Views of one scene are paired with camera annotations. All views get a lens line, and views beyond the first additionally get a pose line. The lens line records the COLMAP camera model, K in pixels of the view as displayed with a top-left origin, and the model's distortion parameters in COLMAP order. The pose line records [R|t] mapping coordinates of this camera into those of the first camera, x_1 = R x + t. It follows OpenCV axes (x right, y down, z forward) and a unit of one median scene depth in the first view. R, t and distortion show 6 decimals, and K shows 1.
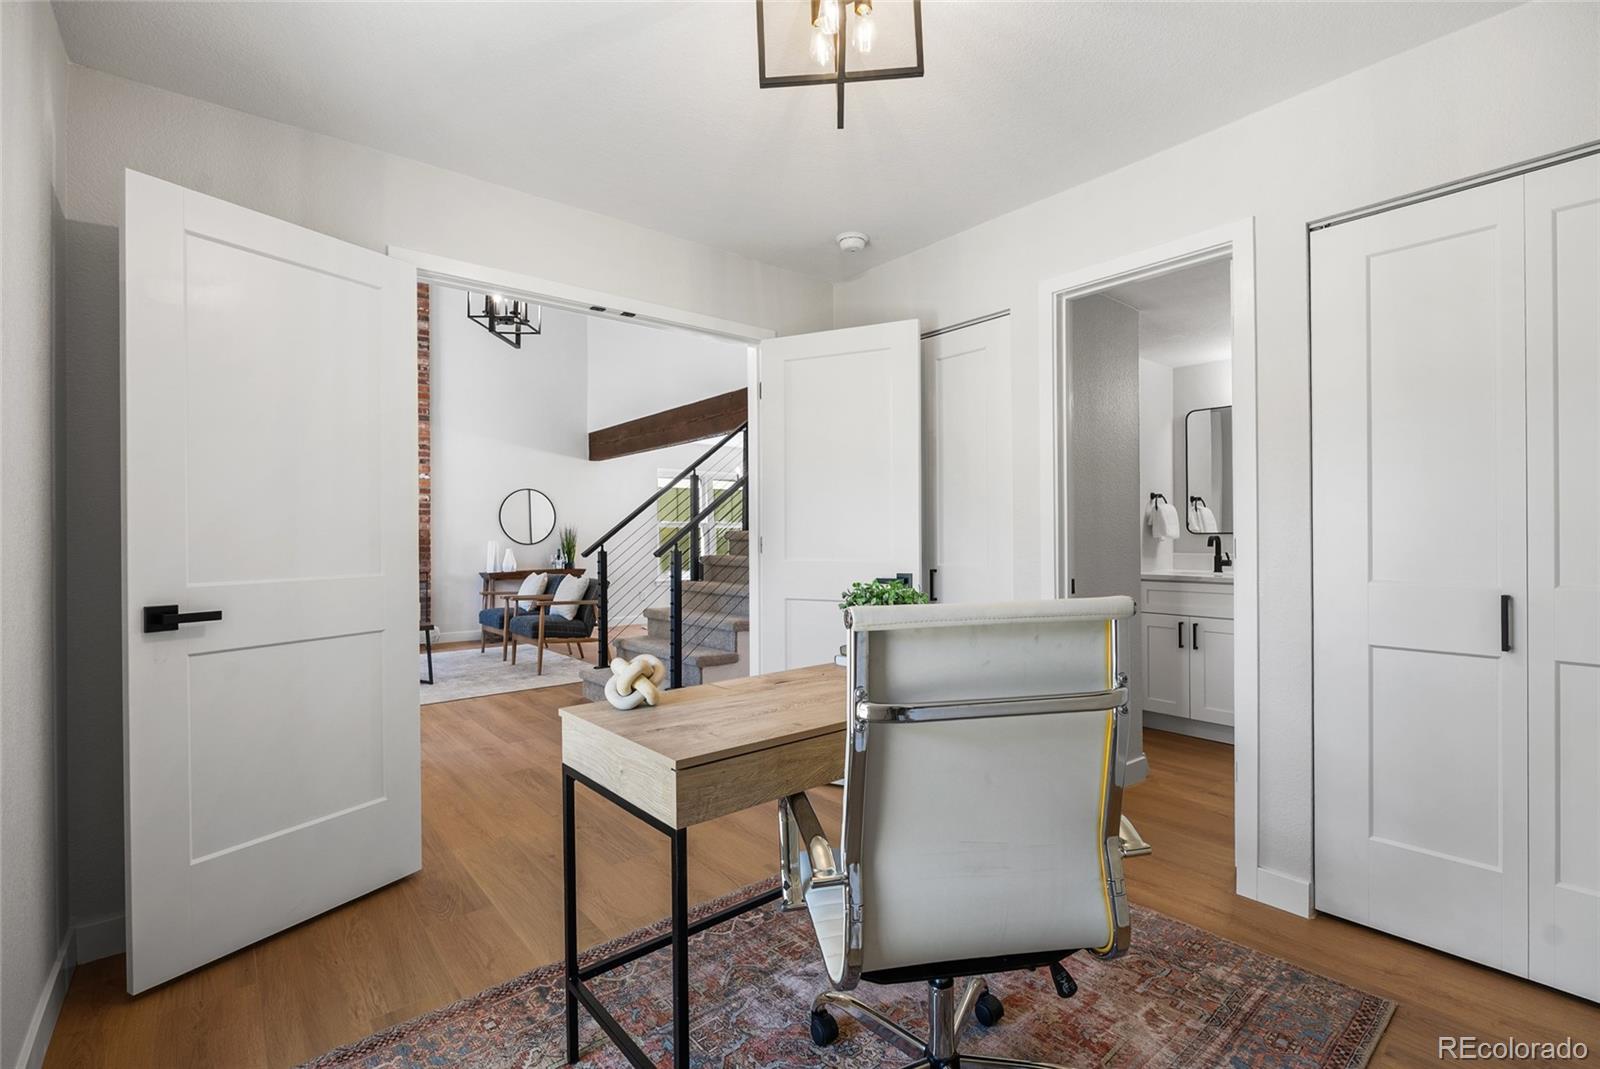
lens RADIAL K [[712.6, 0, 798.7], [0, 712.6, 533.2], [0, 0, 1]] dist [-0.004406, -0.000120]
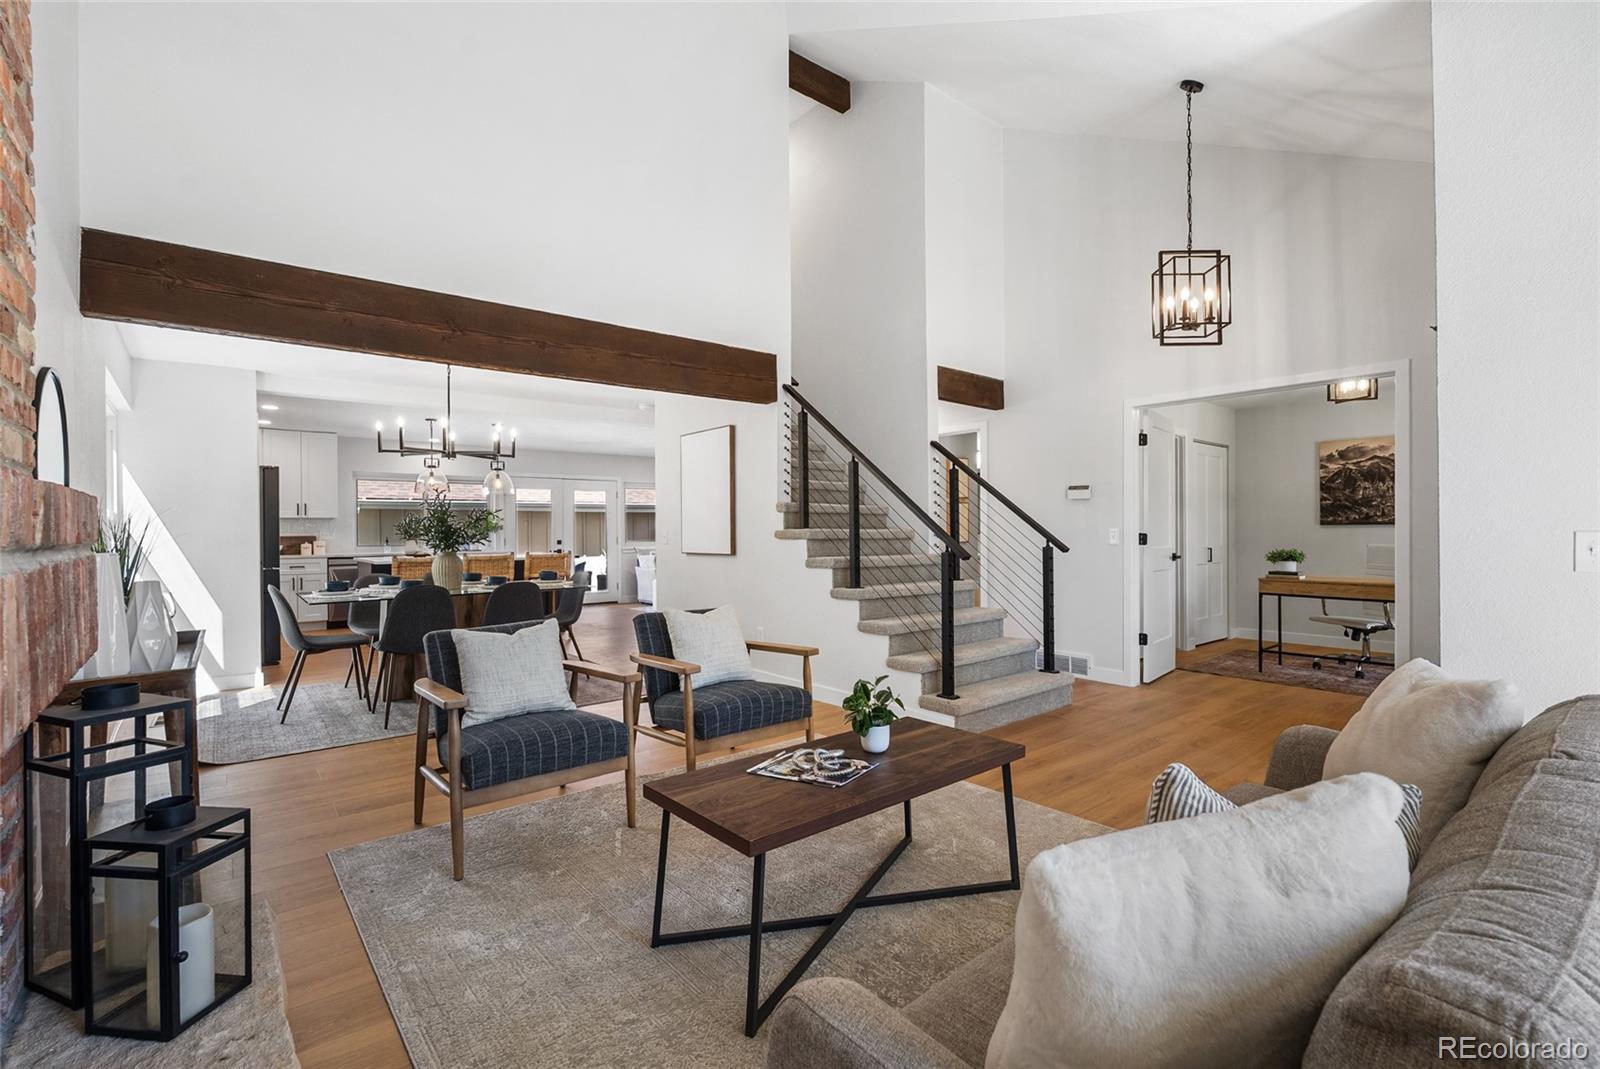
lens RADIAL K [[721.8, 0, 801.0], [0, 721.8, 528.6], [0, 0, 1]] dist [-0.002566, 0.000393]
pose [[0.001007, 0.011532, 0.999933, -0.725751], [0.002287, 0.999931, -0.011534, 0.005142], [-0.999997, 0.002298, 0.000980, 0.772252]]
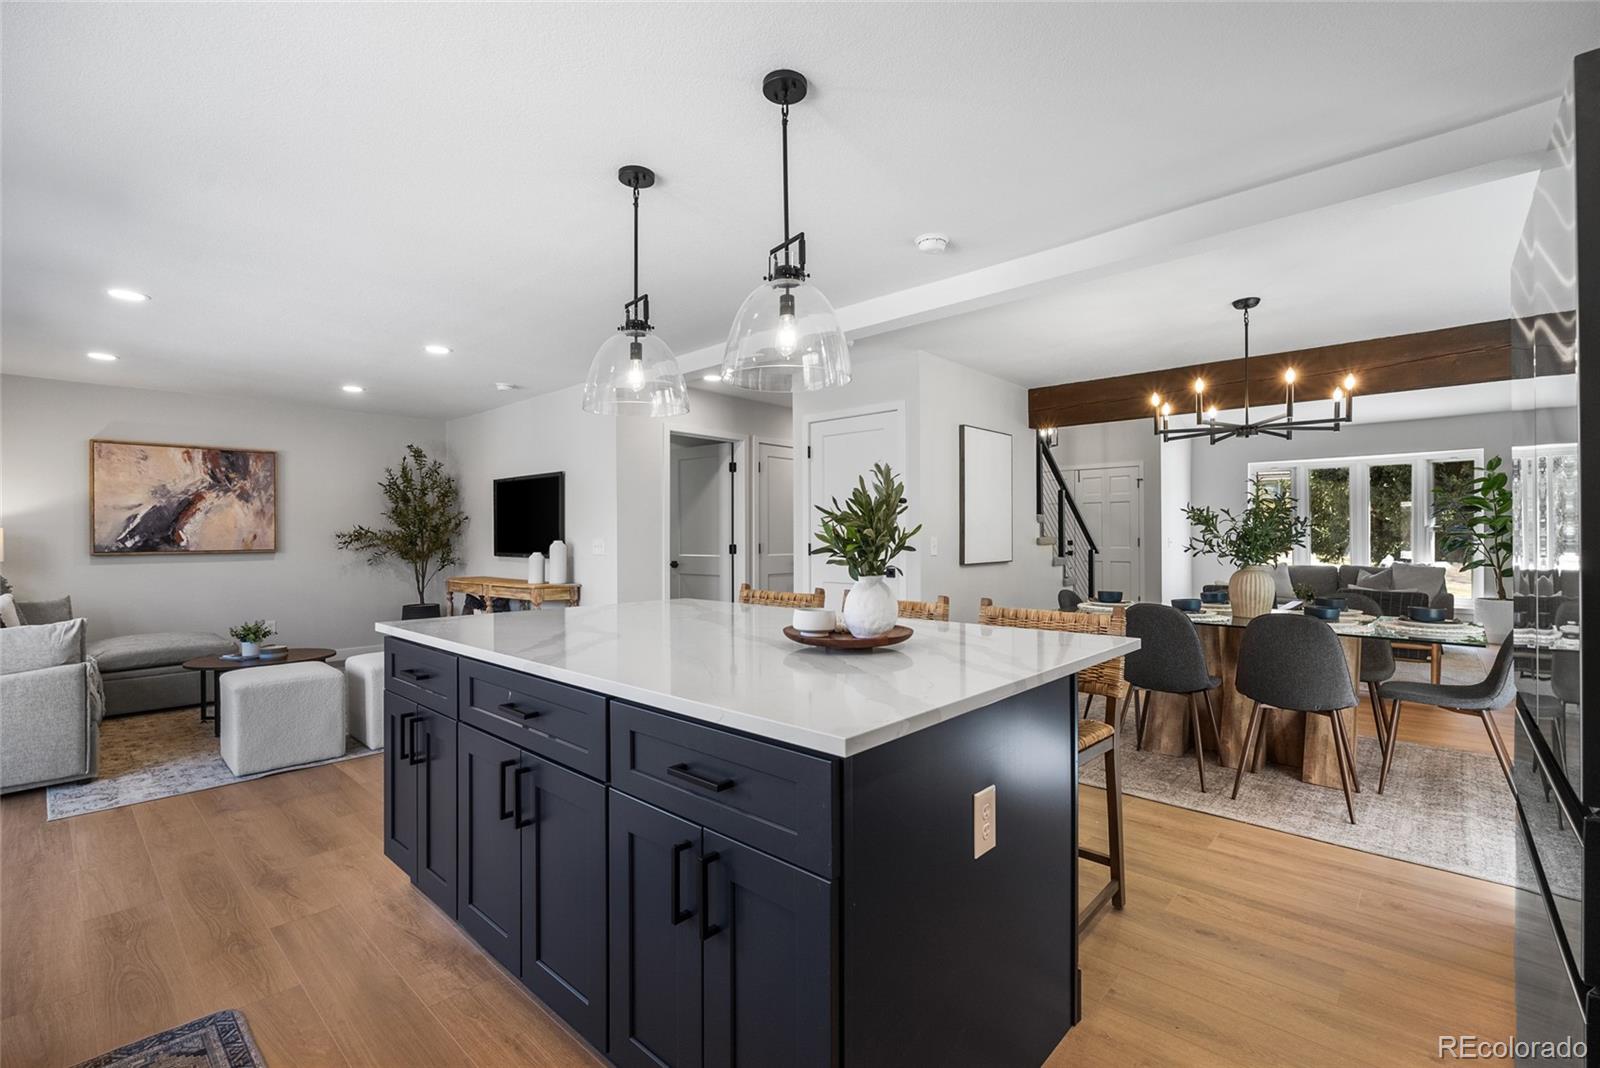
lens RADIAL K [[704.8, 0, 799.0], [0, 704.8, 534.1], [0, 0, 1]] dist [-0.006241, -0.000668]
pose [[-0.990295, 0.014249, -0.138247, 0.336302], [0.014938, 0.999881, -0.003950, -0.004273], [0.138174, -0.005977, -0.990390, 1.548226]]
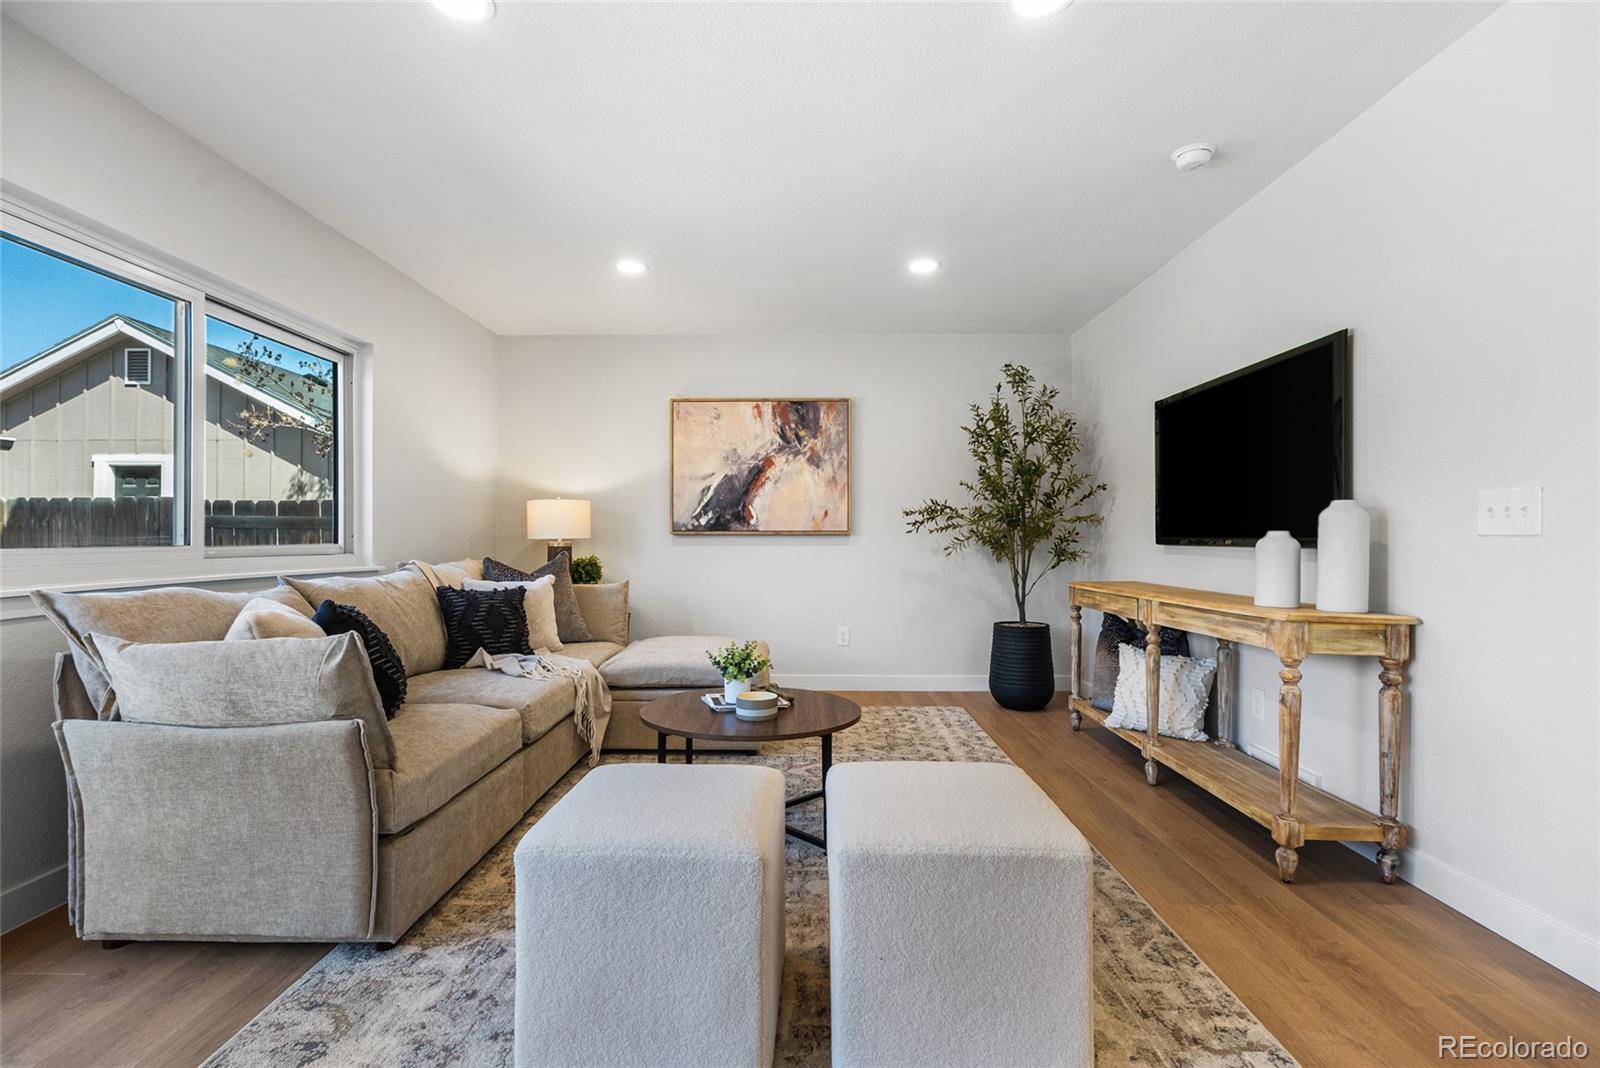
lens RADIAL K [[704.8, 0, 799.0], [0, 704.8, 534.1], [0, 0, 1]] dist [-0.006241, -0.000668]
pose [[-0.763554, 0.011952, 0.645633, 0.470320], [0.003182, 0.999886, -0.014746, 0.013120], [-0.645736, -0.009205, -0.763505, 1.139013]]
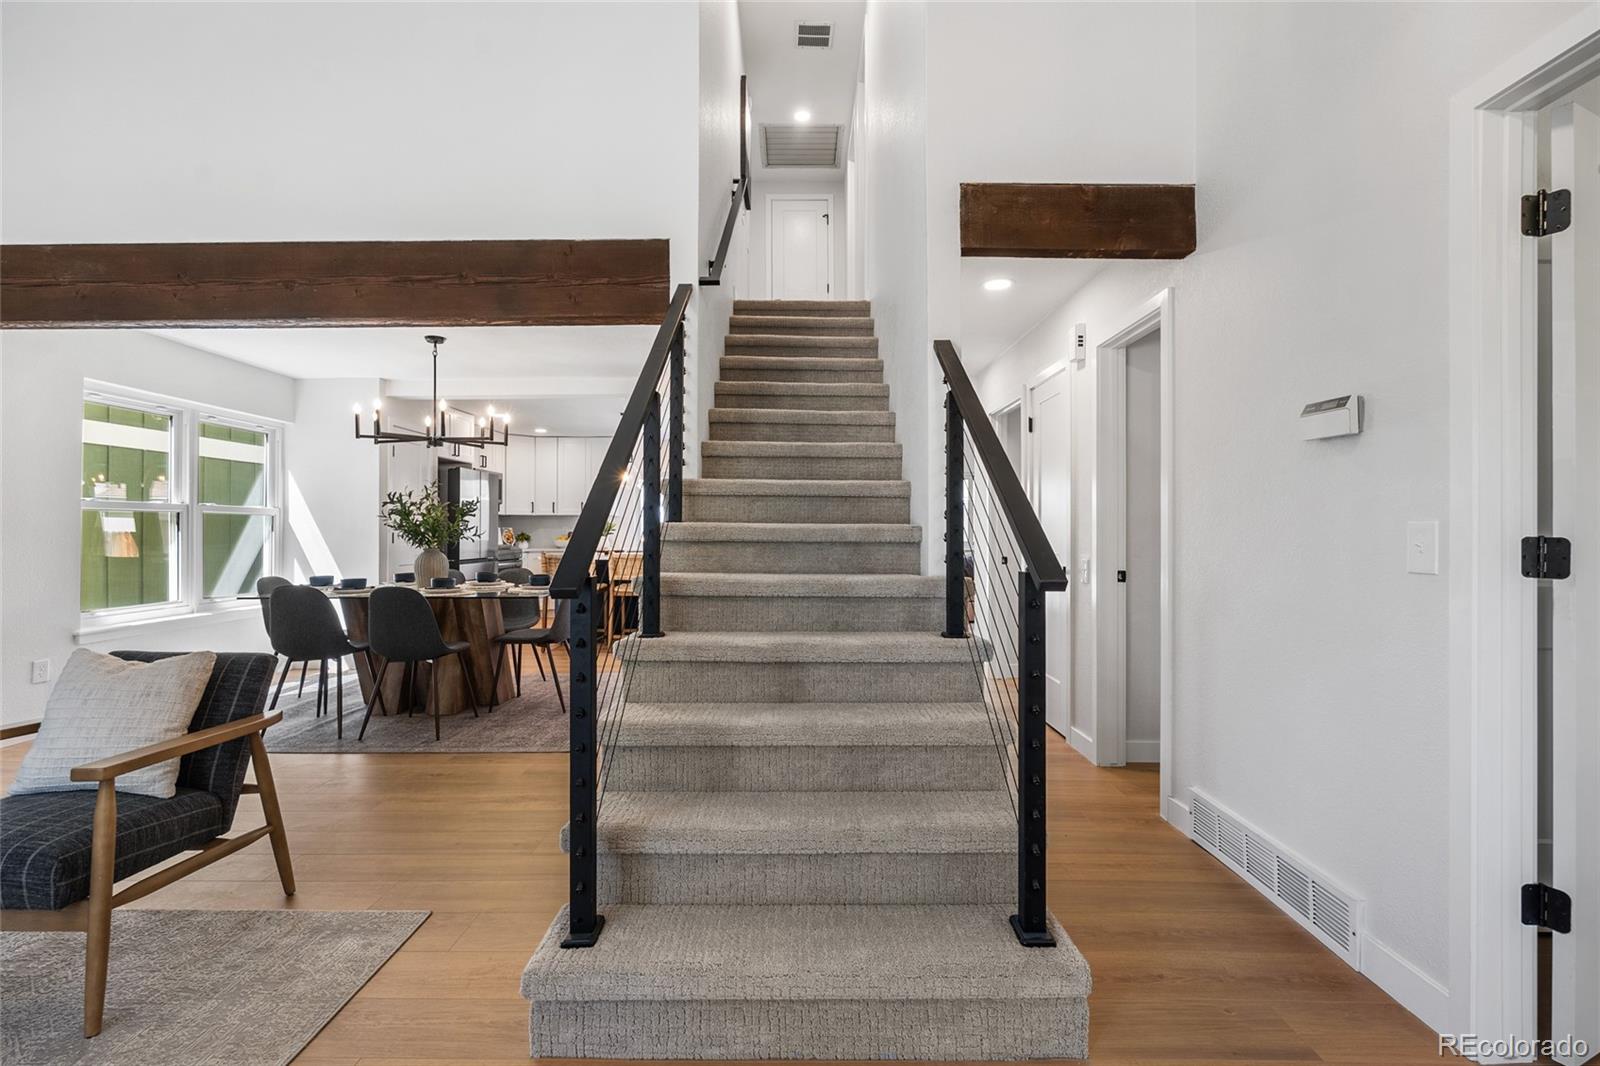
lens RADIAL K [[711.0, 0, 794.6], [0, 711.0, 523.9], [0, 0, 1]] dist [-0.005695, 0.000483]
pose [[0.642204, 0.016883, 0.766348, -0.308830], [-0.009175, 0.999855, -0.014339, 0.003229], [-0.766479, 0.002177, 0.642266, 0.473640]]
